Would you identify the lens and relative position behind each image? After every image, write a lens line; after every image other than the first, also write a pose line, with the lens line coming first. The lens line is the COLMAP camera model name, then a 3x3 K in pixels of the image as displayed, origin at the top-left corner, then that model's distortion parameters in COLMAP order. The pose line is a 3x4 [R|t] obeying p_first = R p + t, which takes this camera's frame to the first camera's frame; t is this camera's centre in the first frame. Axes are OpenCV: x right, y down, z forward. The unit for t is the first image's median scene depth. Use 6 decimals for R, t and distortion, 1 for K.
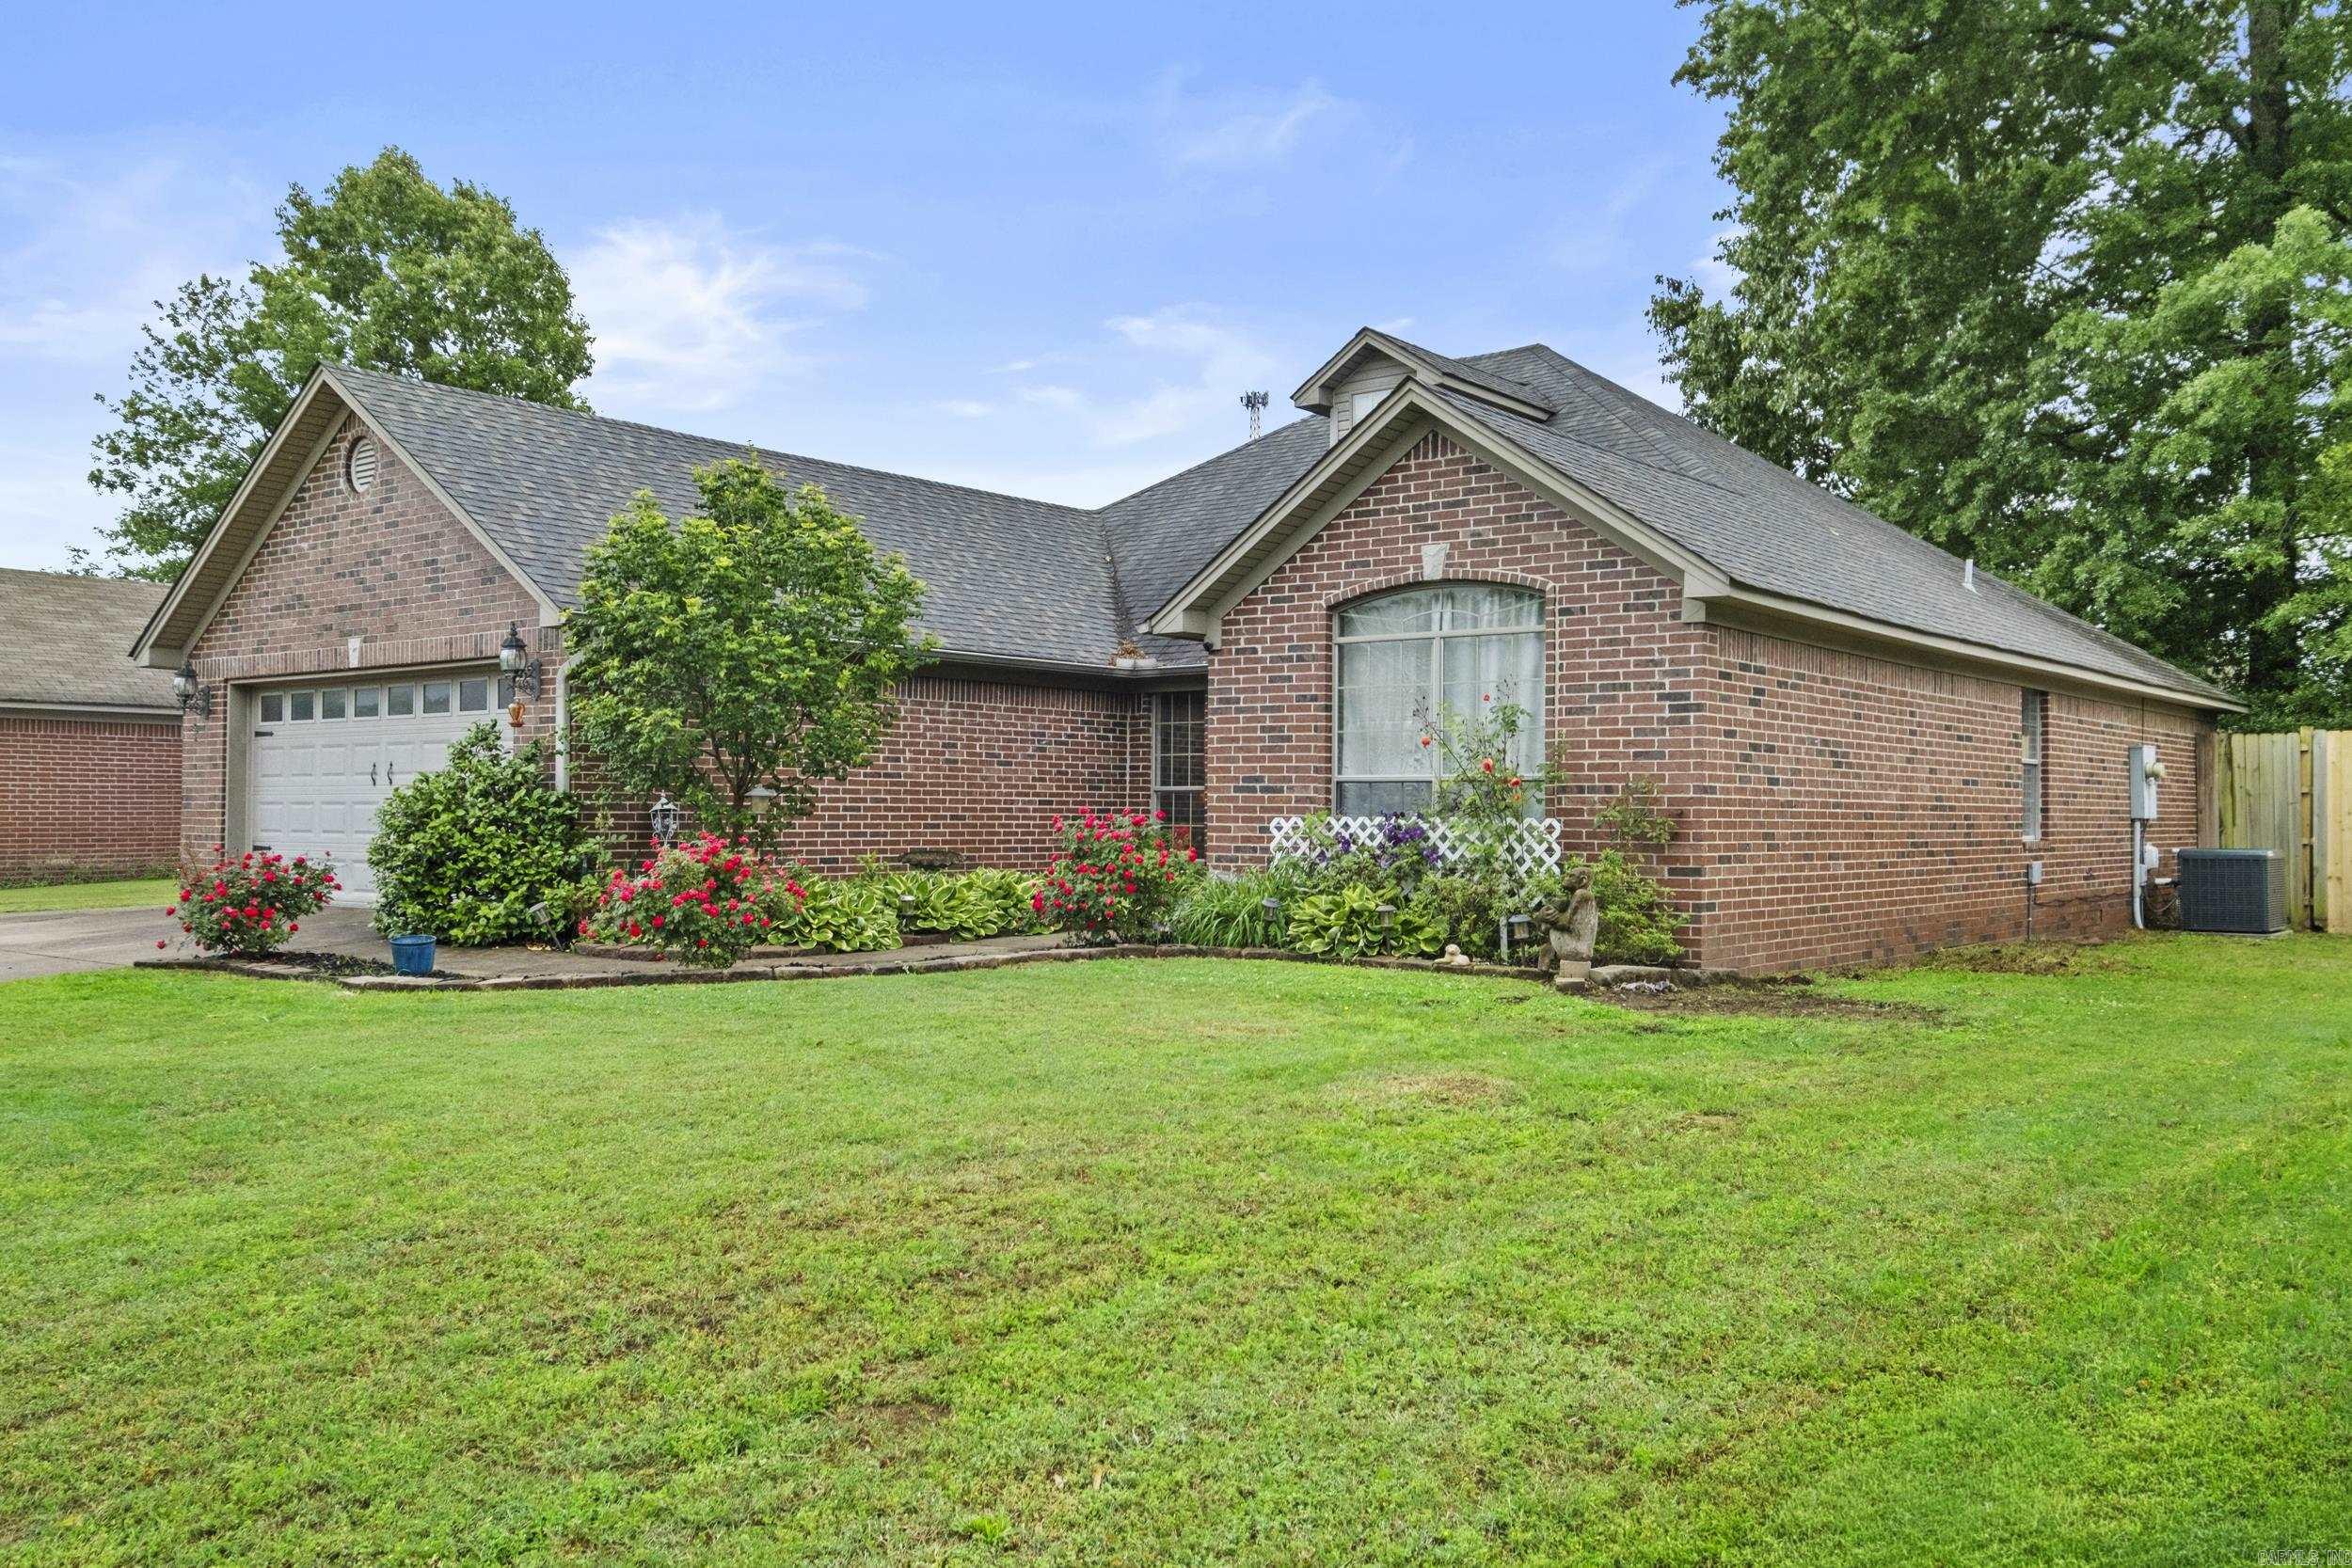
lens RADIAL K [[2026.0, 0, 1178.3], [0, 2026.0, 775.1], [0, 0, 1]] dist [-0.125927, 0.013636]
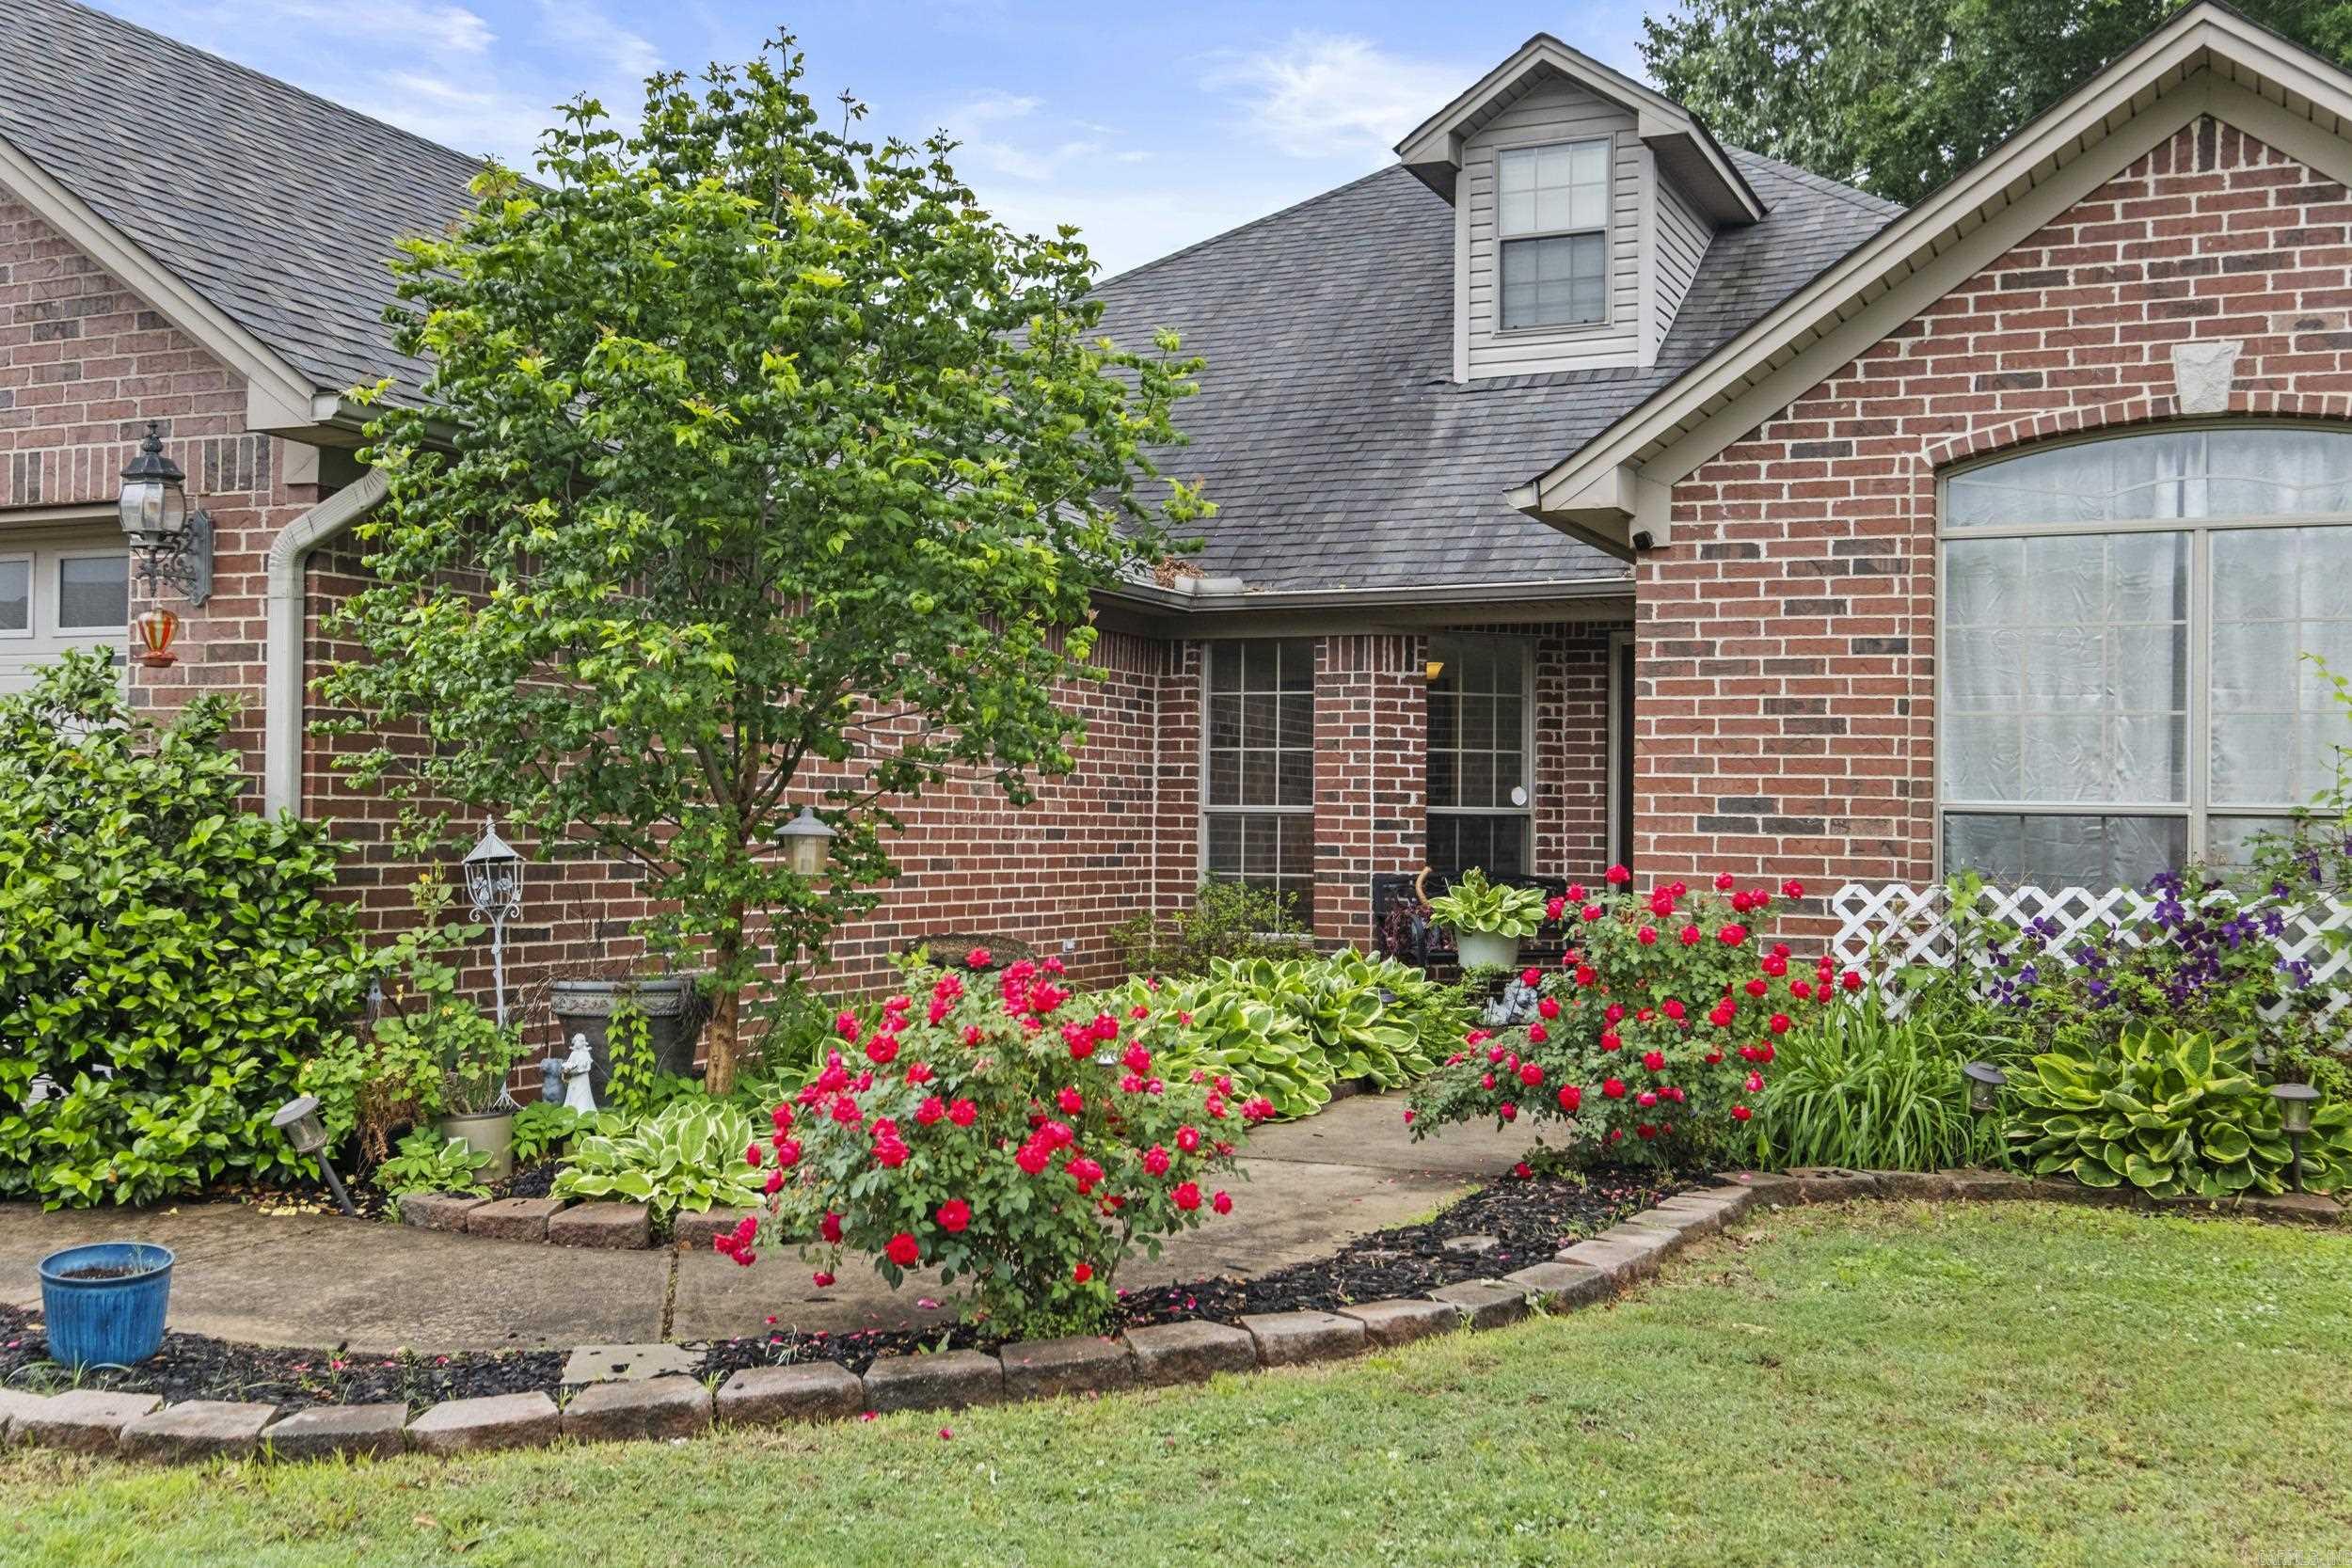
lens RADIAL K [[2509.3, 0, 1165.2], [0, 2509.3, 732.1], [0, 0, 1]] dist [0.001382, 0.000000]
pose [[0.969813, 0.016470, 0.243294, -0.266960], [-0.012736, 0.999776, -0.016916, -0.003861], [-0.243519, 0.013307, 0.969805, 0.450613]]
